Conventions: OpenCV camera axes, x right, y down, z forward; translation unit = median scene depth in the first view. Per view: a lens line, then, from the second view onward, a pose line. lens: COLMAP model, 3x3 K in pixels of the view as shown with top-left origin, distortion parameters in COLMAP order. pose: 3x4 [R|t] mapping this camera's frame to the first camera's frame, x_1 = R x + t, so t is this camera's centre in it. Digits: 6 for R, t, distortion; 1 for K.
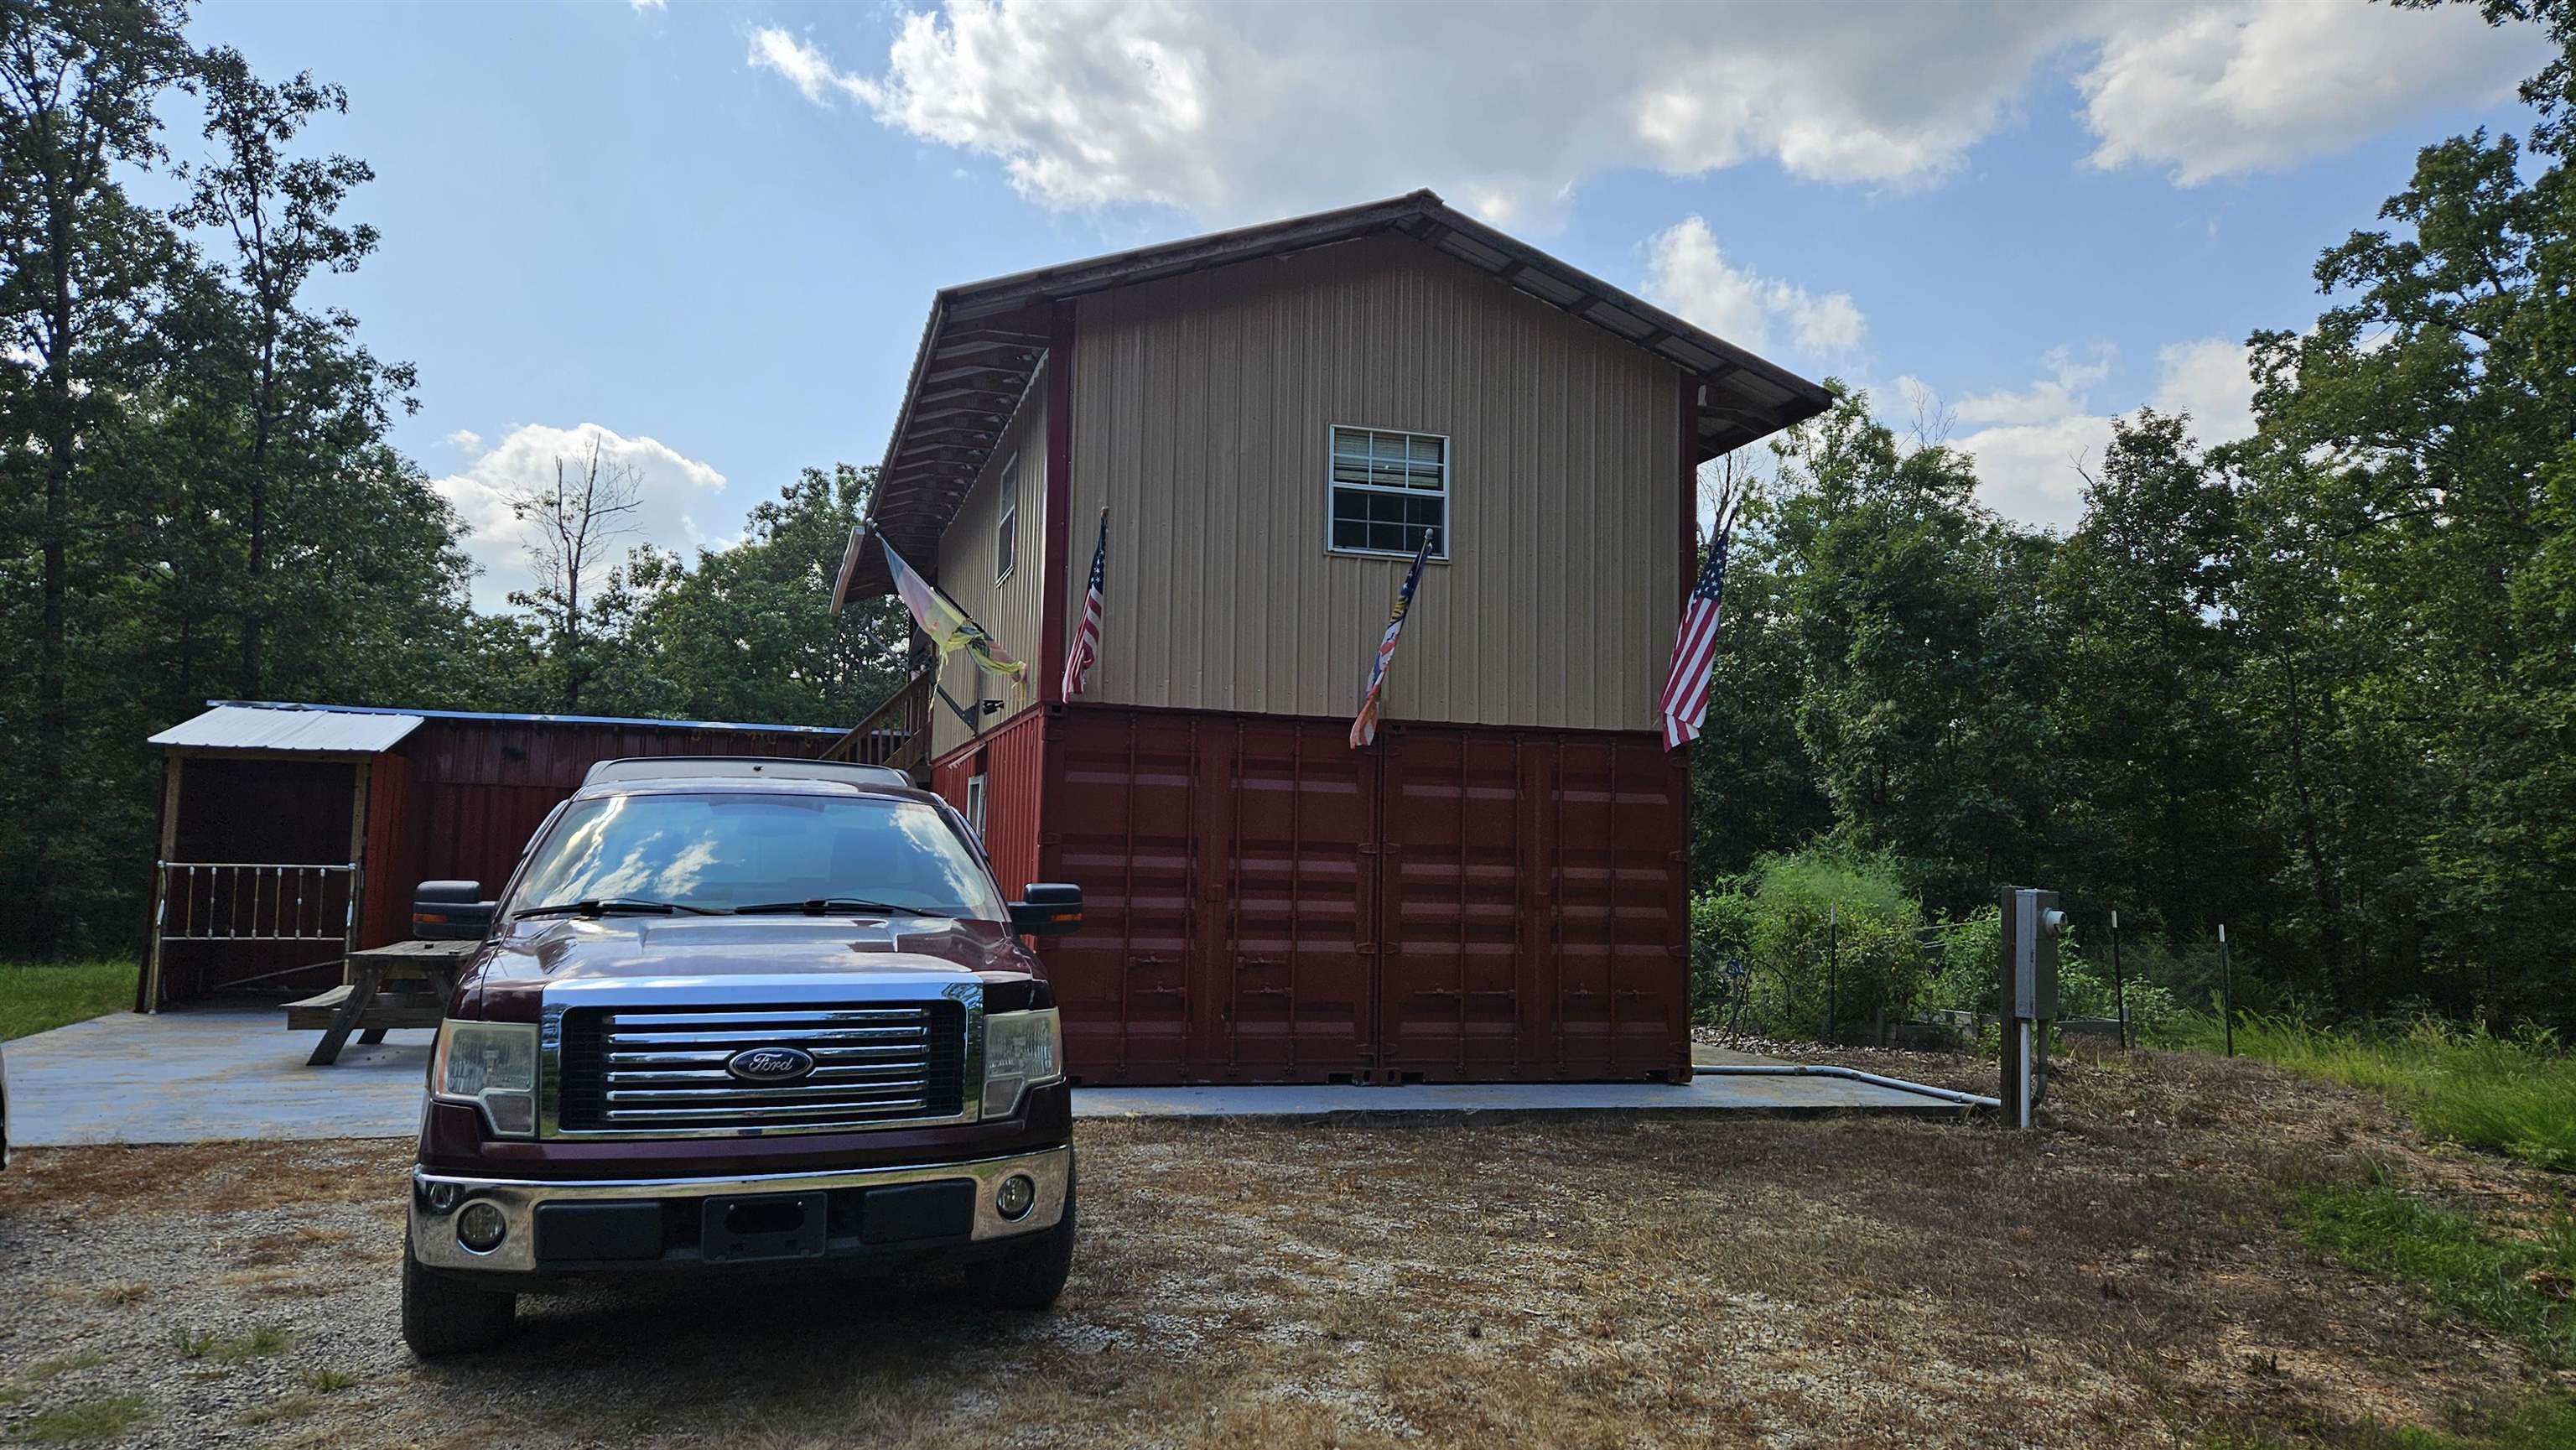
lens RADIAL K [[1689.0, 0, 1279.1], [0, 1689.0, 754.5], [0, 0, 1]] dist [0.042335, -0.019067]
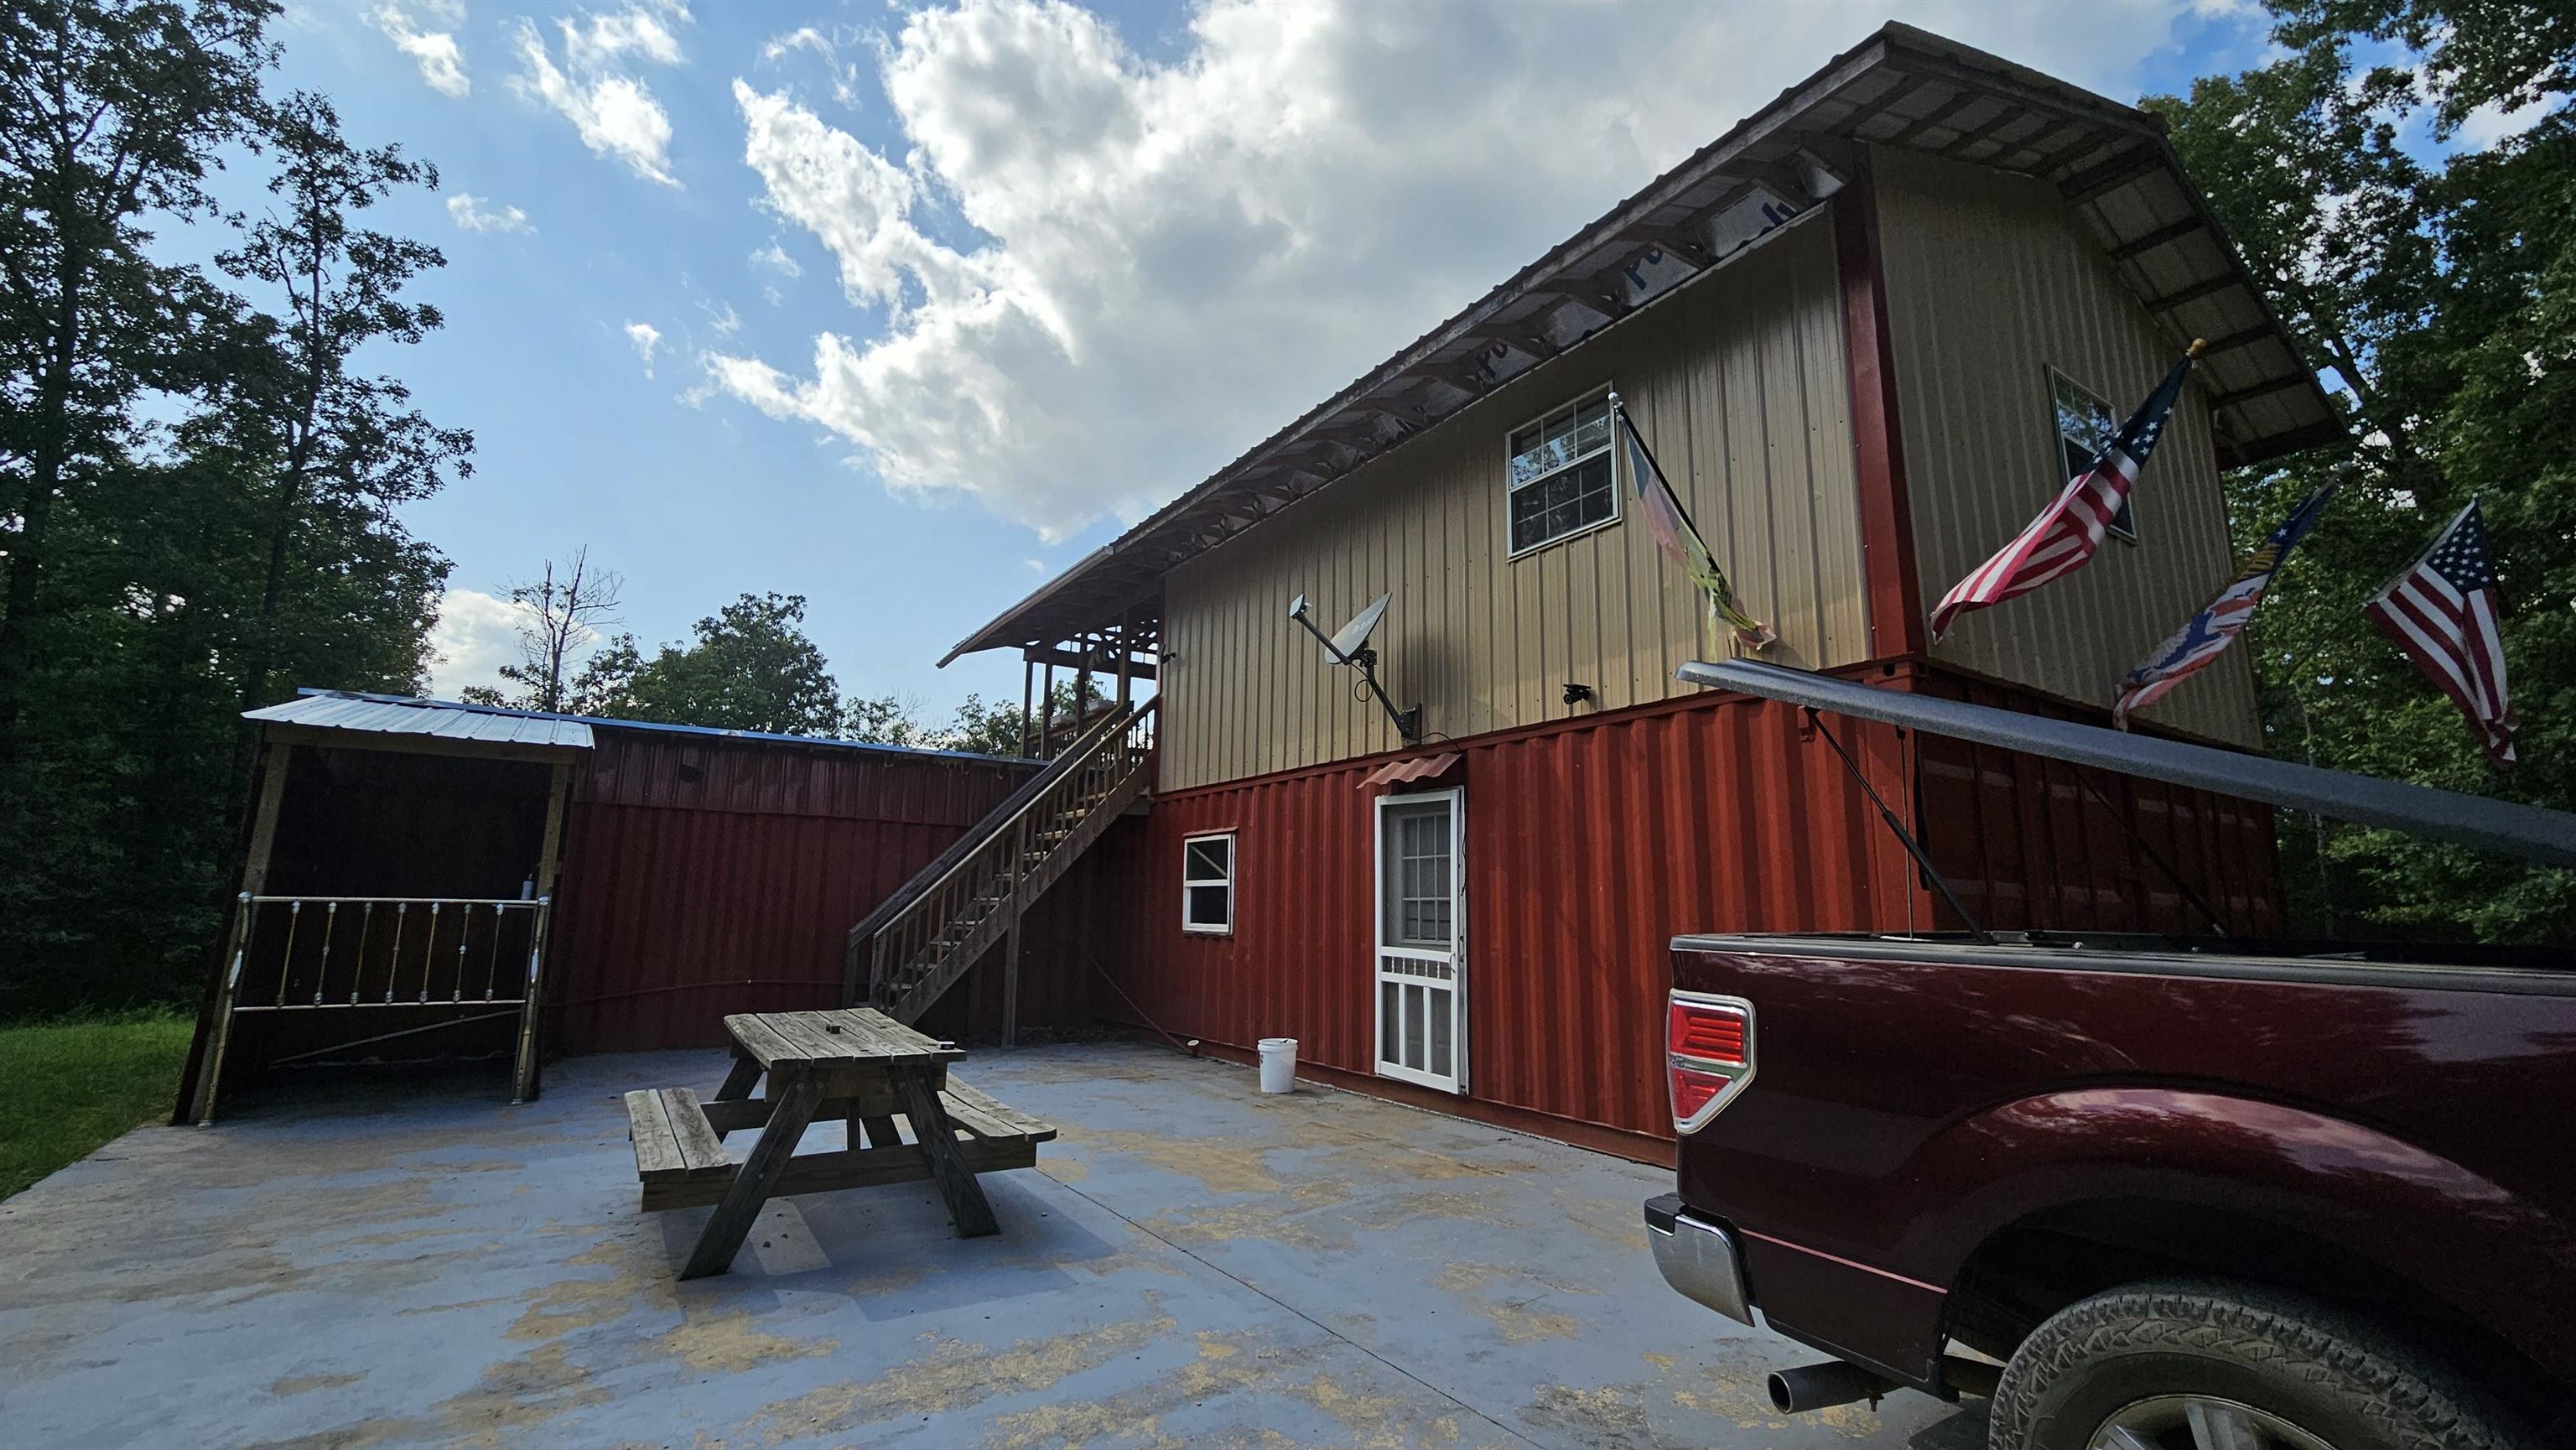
lens RADIAL K [[1056.4, 0, 1307.6], [0, 1056.4, 721.3], [0, 0, 1]] dist [-0.003117, 0.000591]
pose [[0.958901, 0.038847, 0.281068, -0.186127], [-0.009954, 0.994579, -0.103501, 0.016876], [-0.283565, 0.096450, 0.954090, 0.240658]]
